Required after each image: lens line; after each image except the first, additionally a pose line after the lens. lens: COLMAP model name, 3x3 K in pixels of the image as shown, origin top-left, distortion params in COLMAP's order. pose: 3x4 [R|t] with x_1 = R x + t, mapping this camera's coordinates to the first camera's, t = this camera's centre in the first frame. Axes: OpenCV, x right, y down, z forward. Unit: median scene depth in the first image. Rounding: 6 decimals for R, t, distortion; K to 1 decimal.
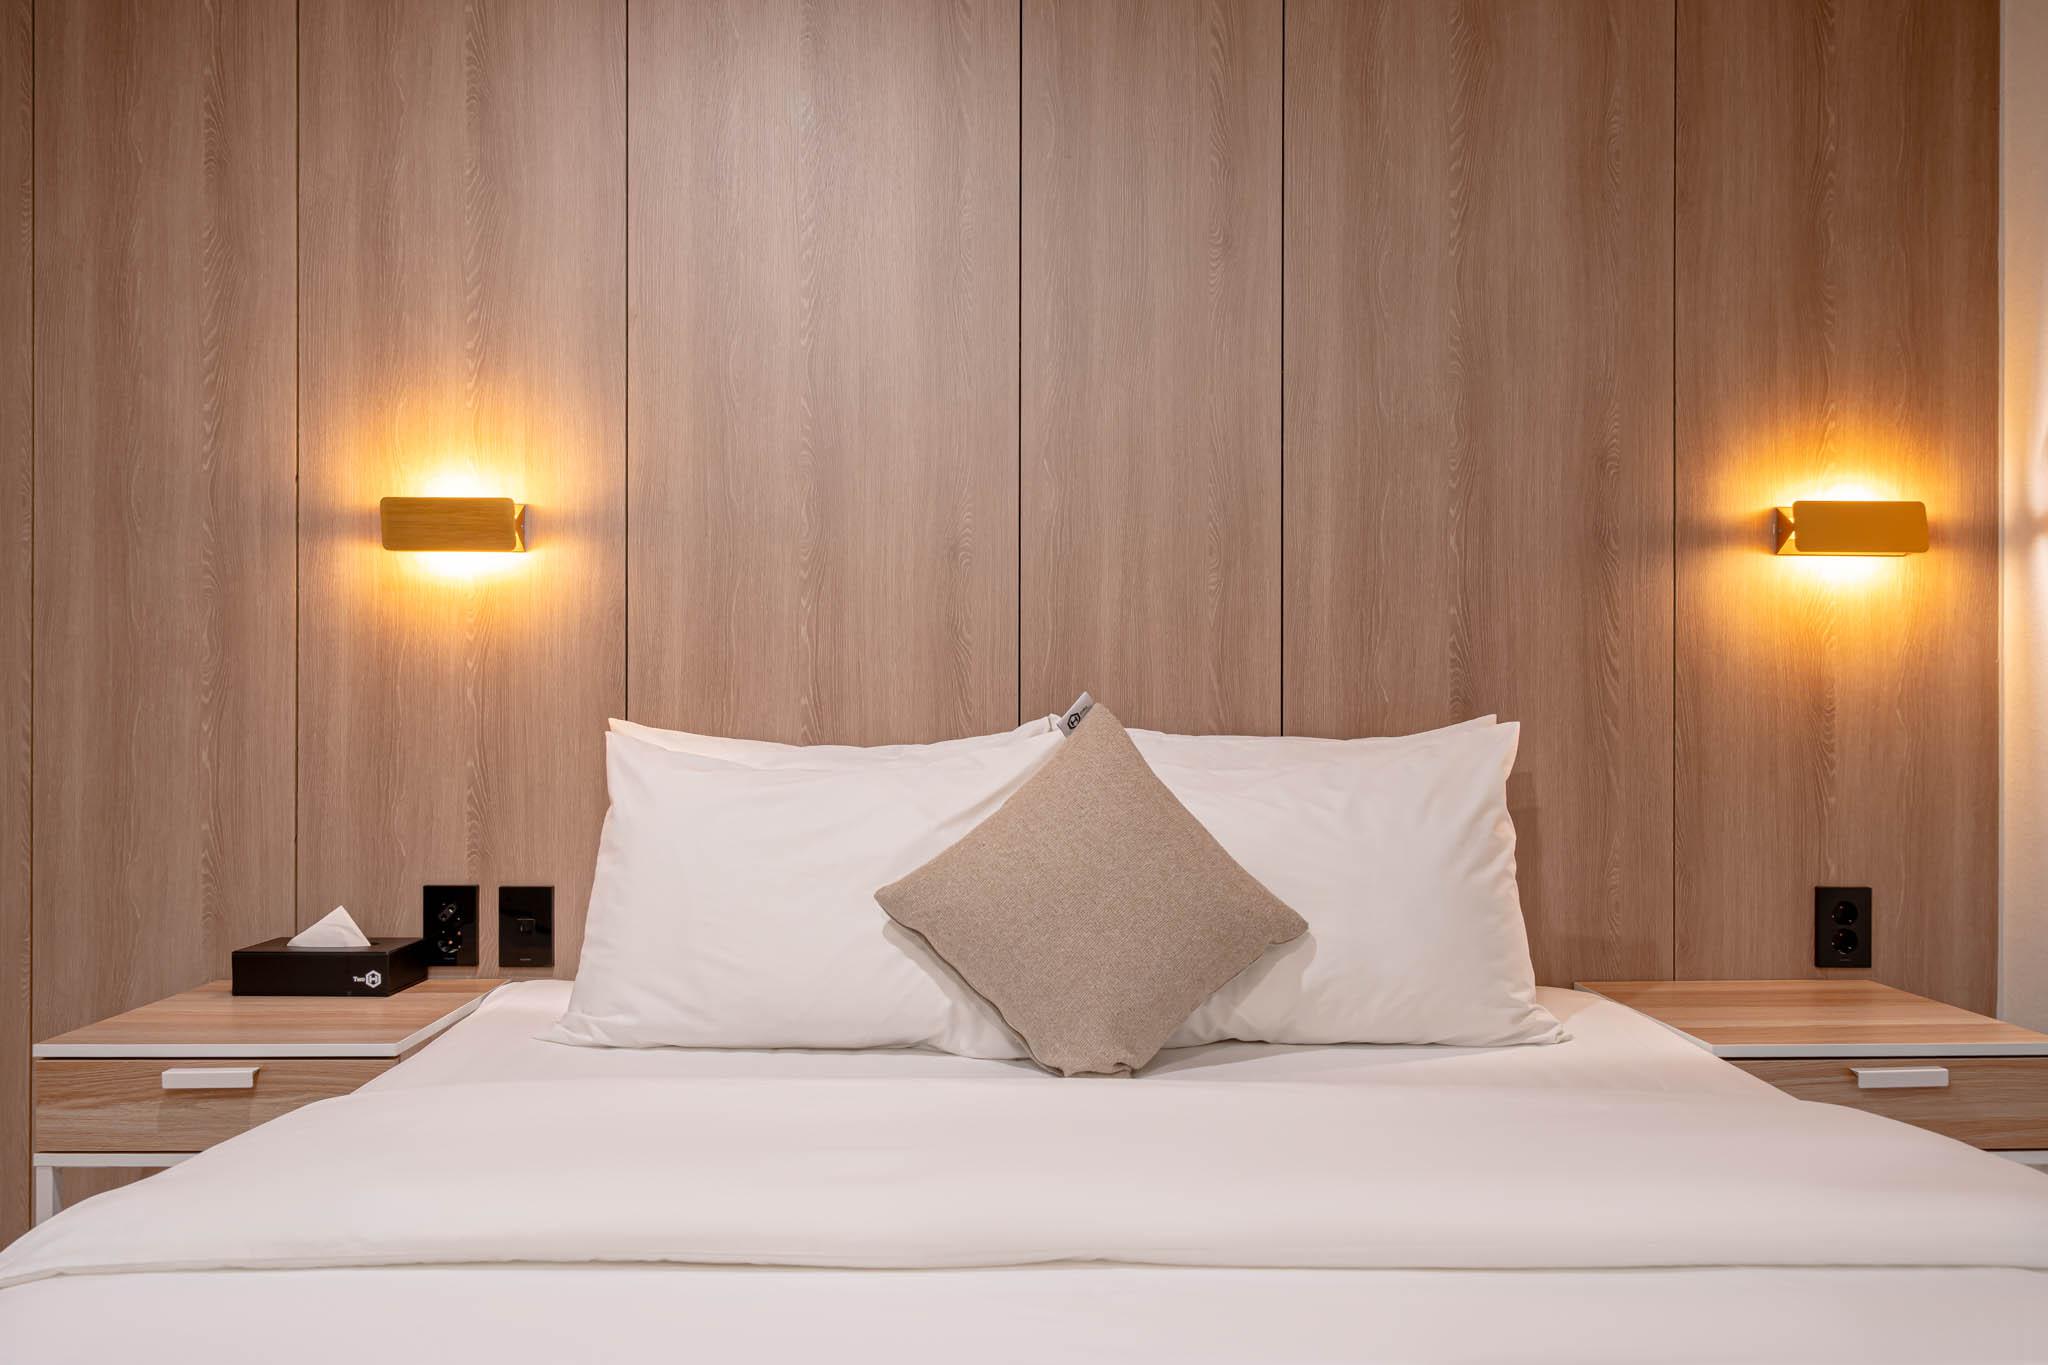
lens RADIAL K [[1423.1, 0, 1011.6], [0, 1423.1, 696.1], [0, 0, 1]] dist [-0.006353, 0.007335]
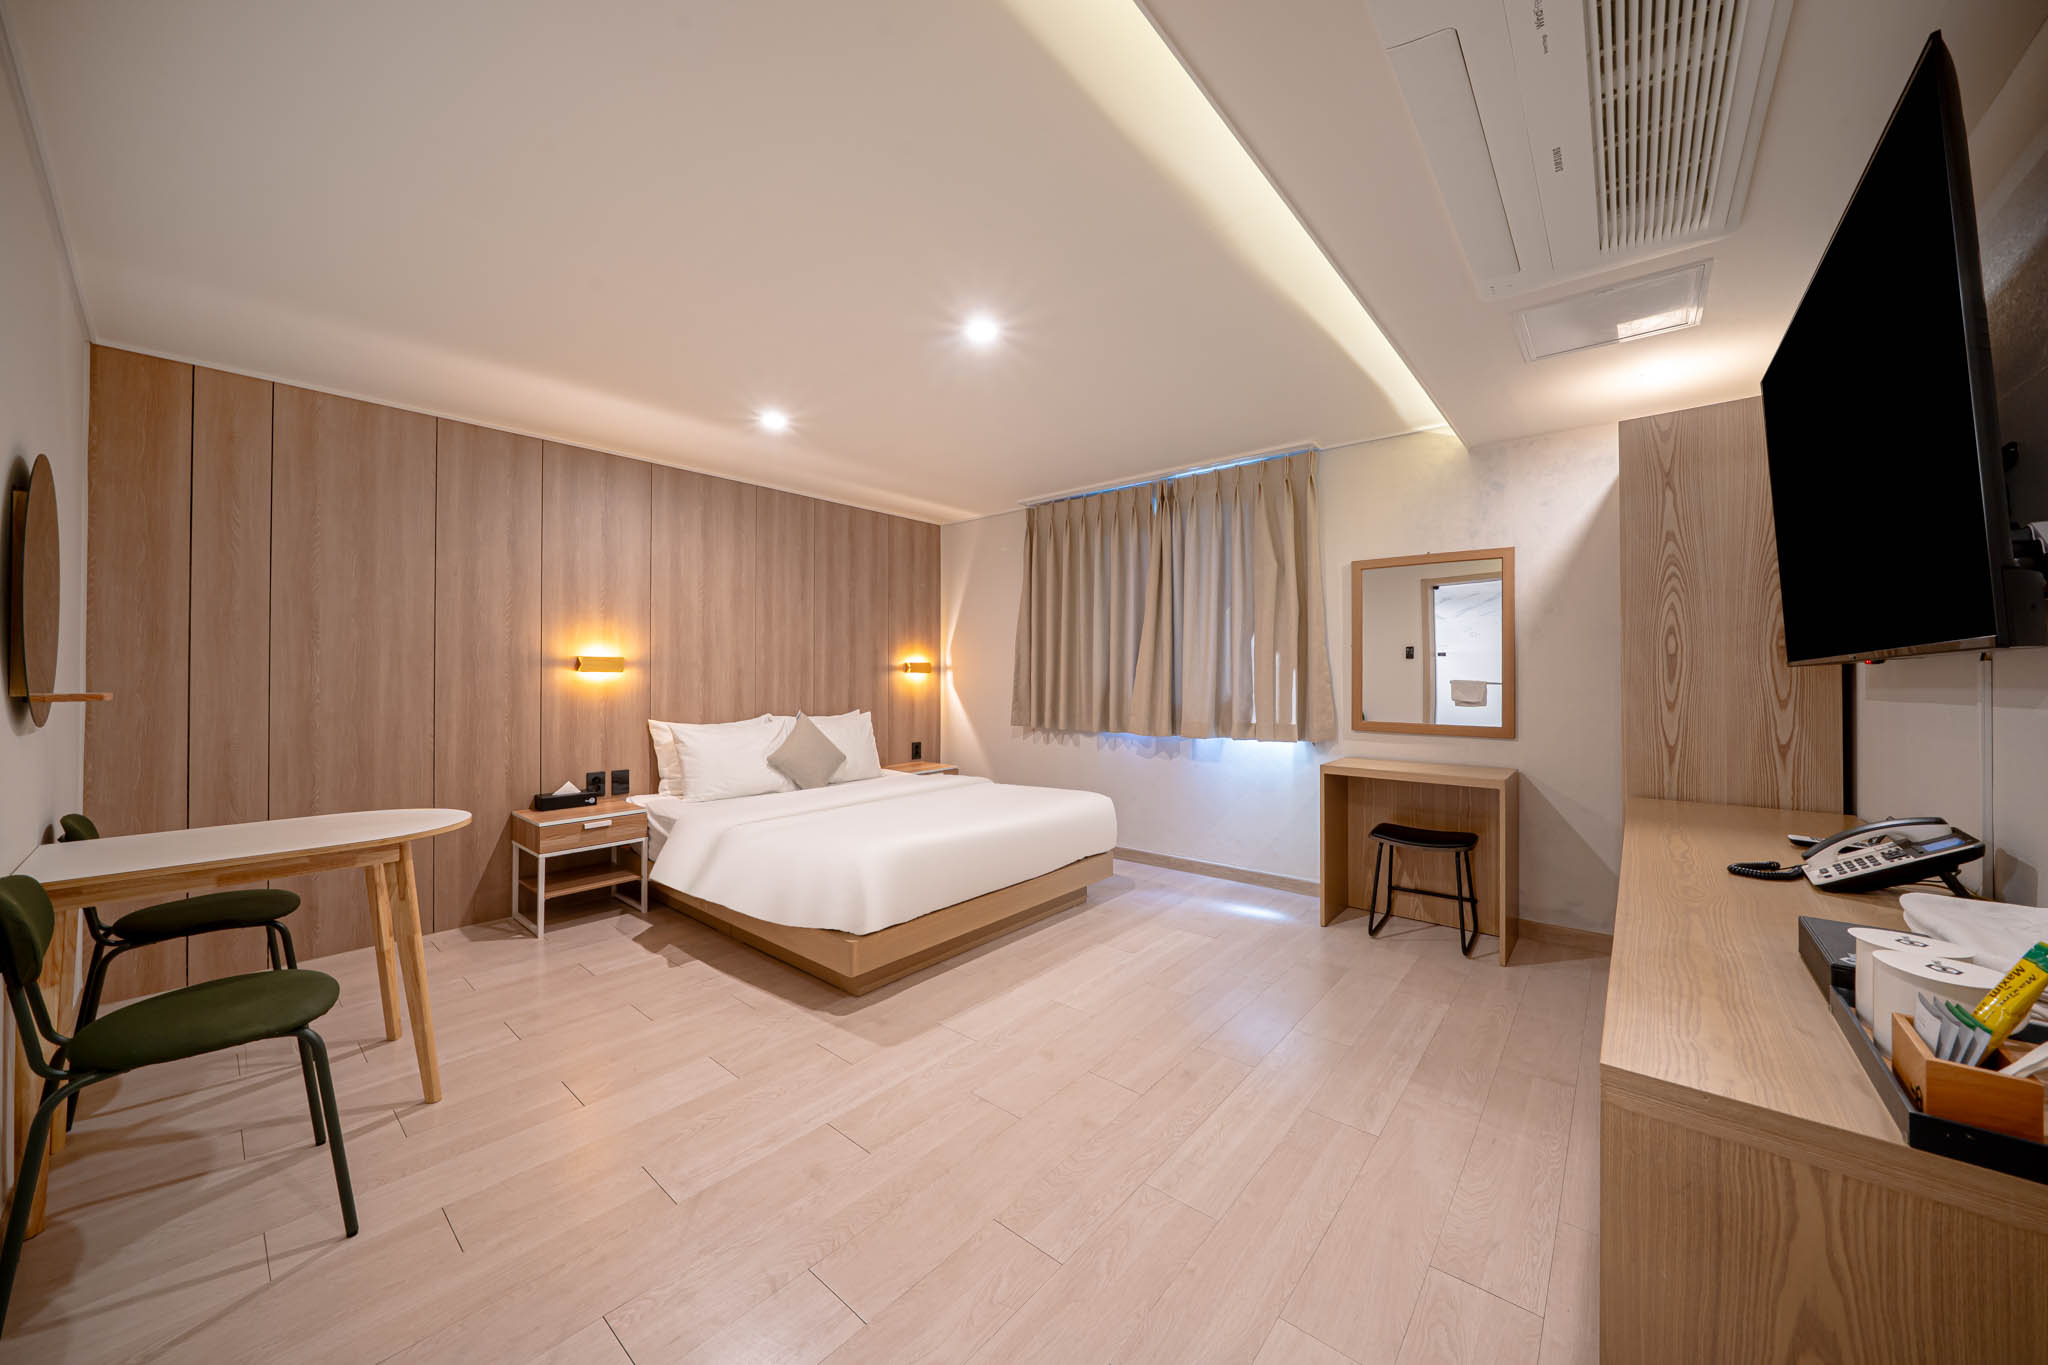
lens RADIAL K [[712.7, 0, 1029.8], [0, 712.7, 681.6], [0, 0, 1]] dist [0.000209, 0.000159]
pose [[0.642094, -0.007516, 0.766589, -1.019269], [-0.003288, 0.999916, 0.012557, -0.102671], [-0.766619, -0.010584, 0.642015, -0.840755]]
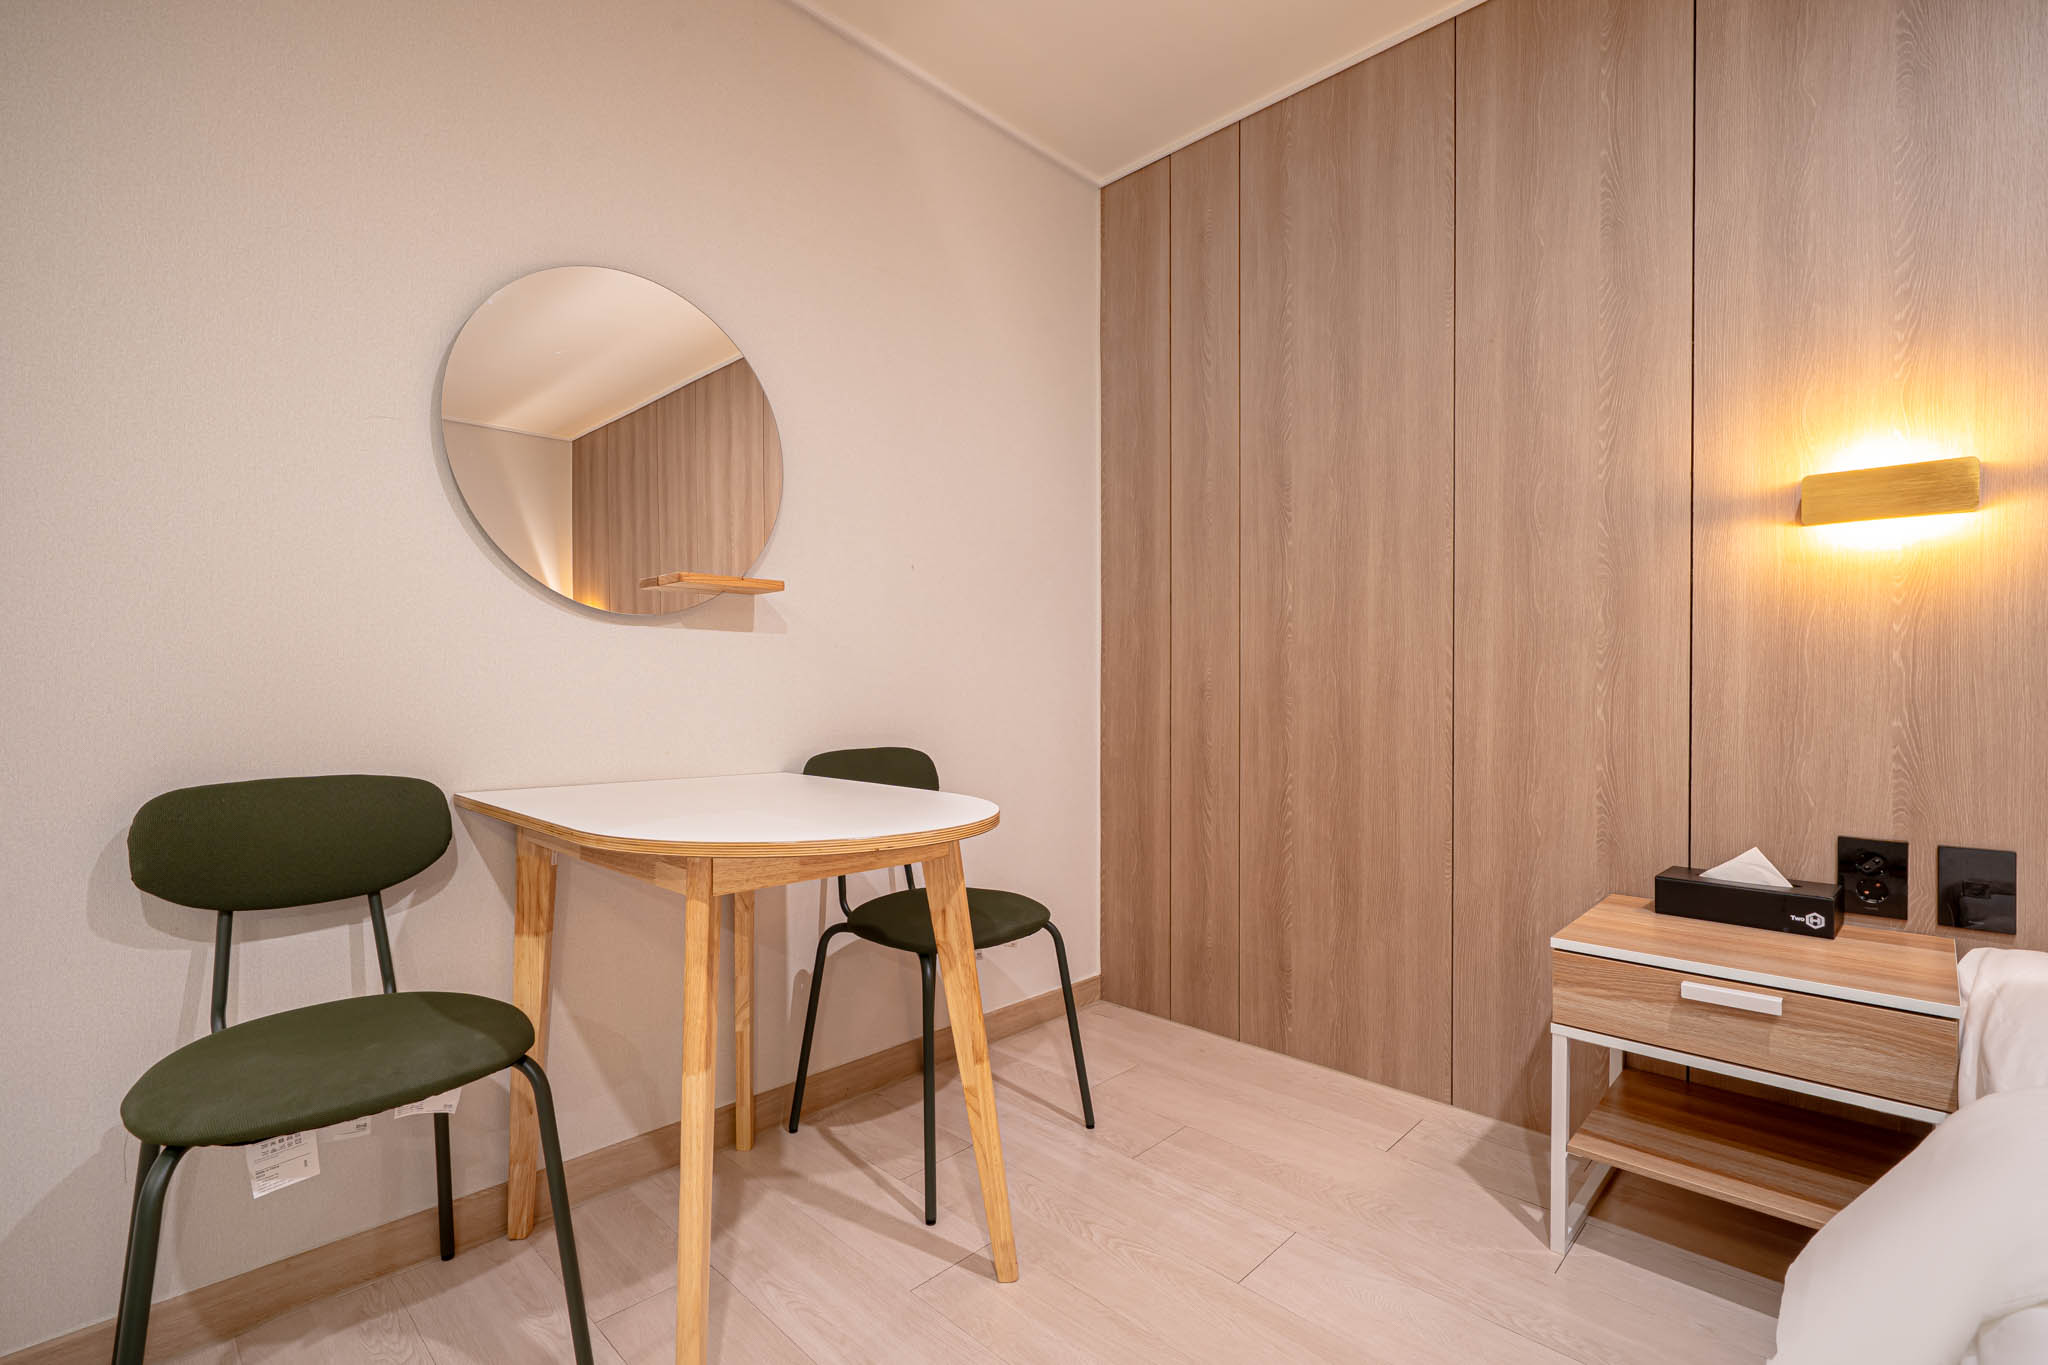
lens RADIAL K [[916.4, 0, 1007.4], [0, 916.4, 688.9], [0, 0, 1]] dist [0.002353, -0.000406]
pose [[0.708806, 0.001986, -0.705401, -0.370503], [0.005418, 0.999951, 0.008260, 0.013409], [0.705383, -0.009676, 0.708760, 0.071288]]
